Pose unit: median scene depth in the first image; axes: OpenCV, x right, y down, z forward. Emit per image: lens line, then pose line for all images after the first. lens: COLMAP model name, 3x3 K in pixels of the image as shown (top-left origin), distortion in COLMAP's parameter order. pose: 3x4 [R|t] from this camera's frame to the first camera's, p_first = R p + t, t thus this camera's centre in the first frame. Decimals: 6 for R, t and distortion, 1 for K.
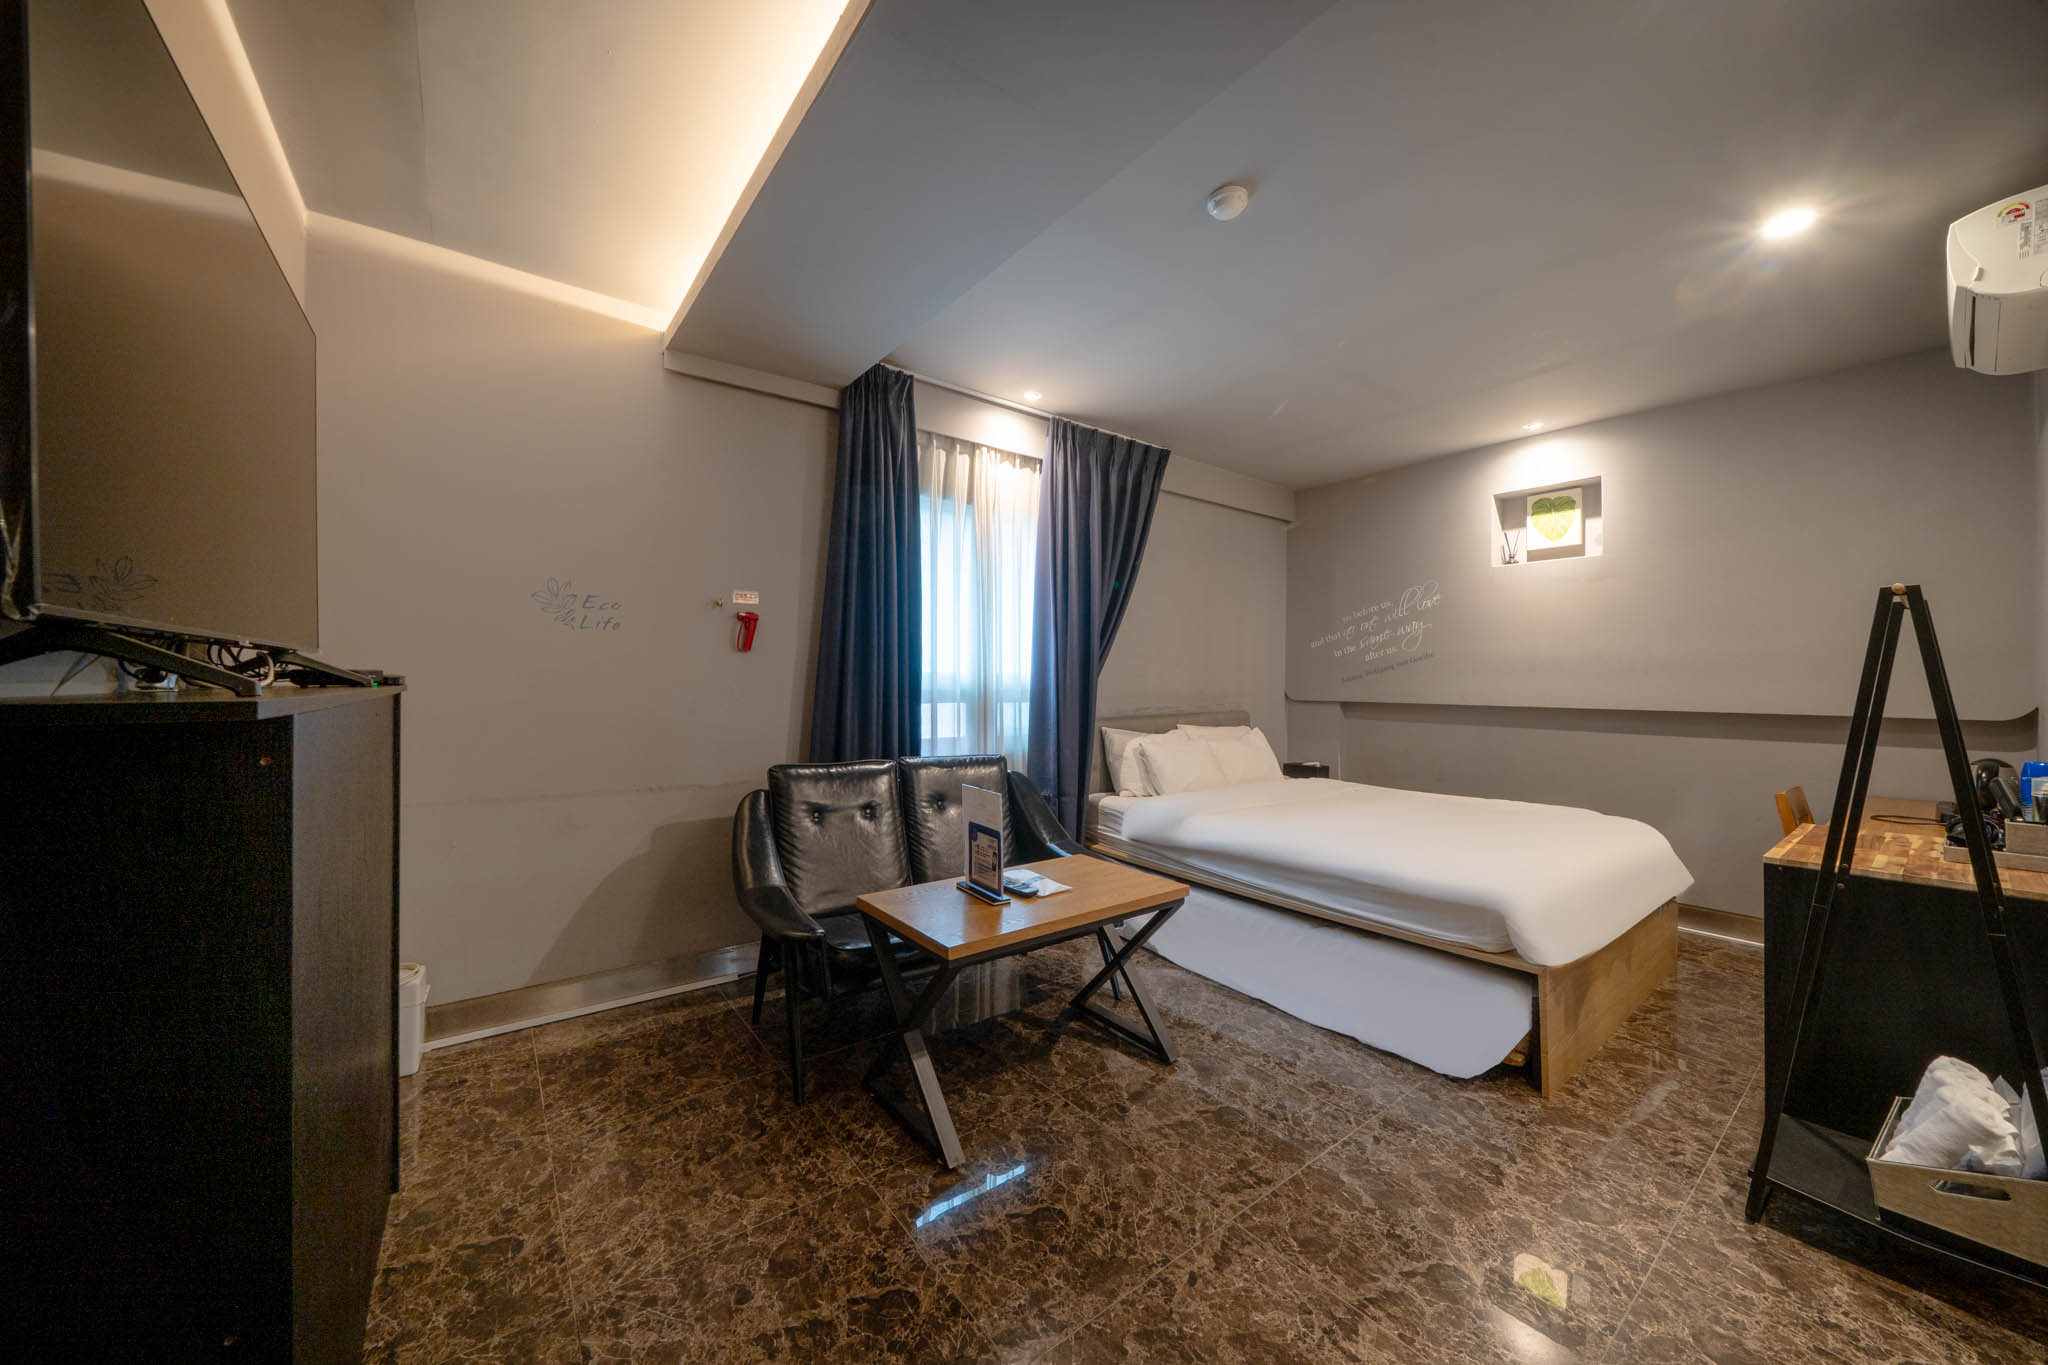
lens RADIAL K [[713.4, 0, 1032.7], [0, 713.4, 699.3], [0, 0, 1]] dist [-0.000349, 0.000032]
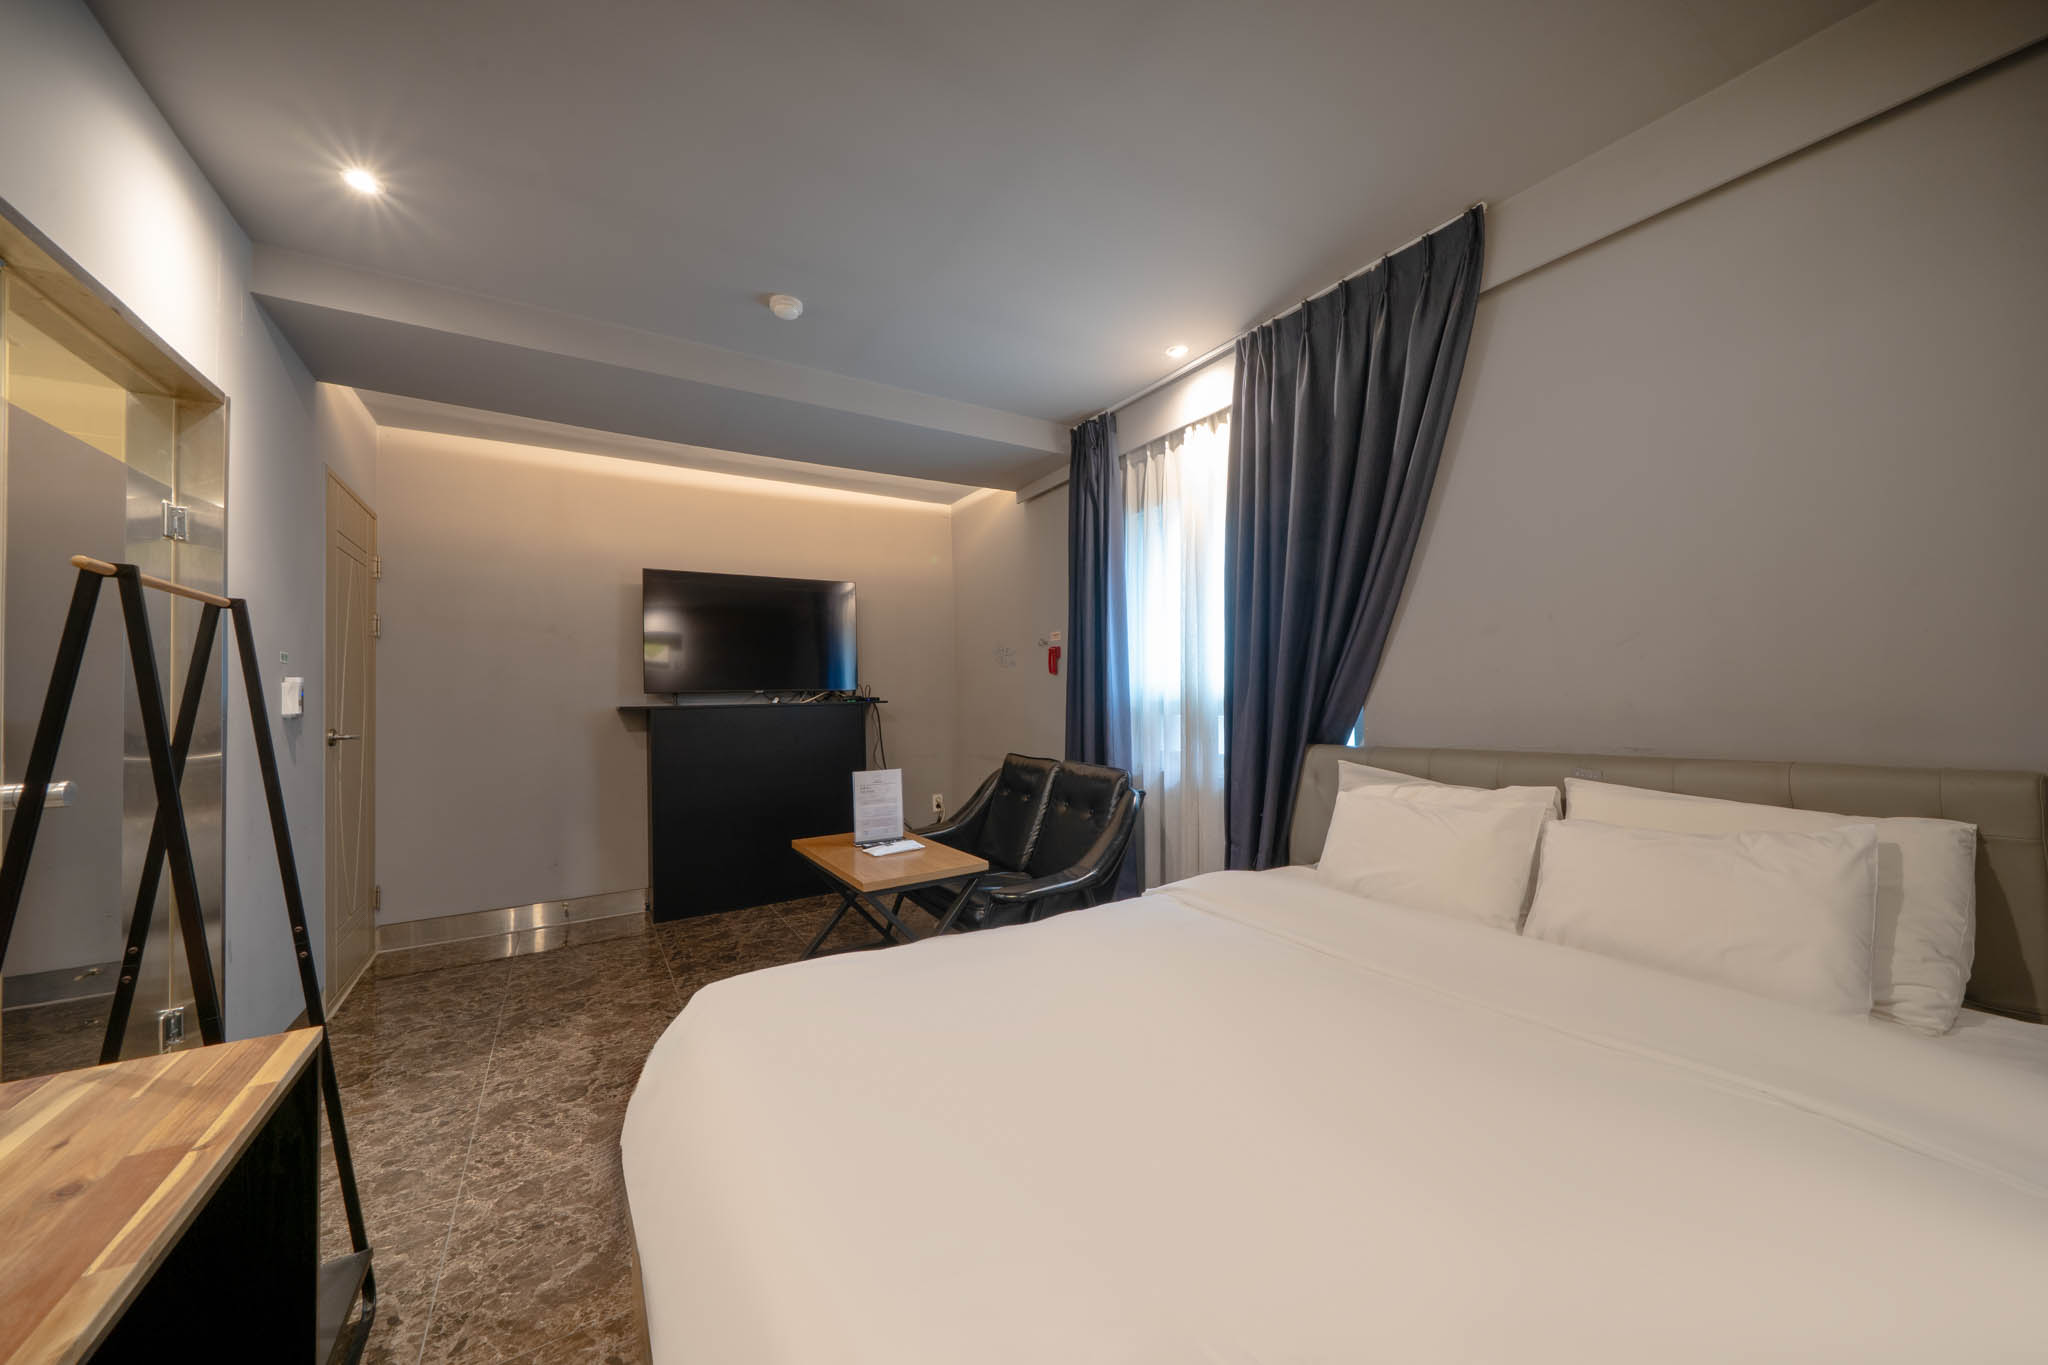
lens RADIAL K [[725.6, 0, 1016.3], [0, 725.6, 702.6], [0, 0, 1]] dist [-0.001349, -0.000039]
pose [[-0.107527, 0.000665, -0.994202, 1.475324], [-0.008204, 0.999965, 0.001556, -0.019503], [0.994168, 0.008324, -0.107518, 1.535512]]
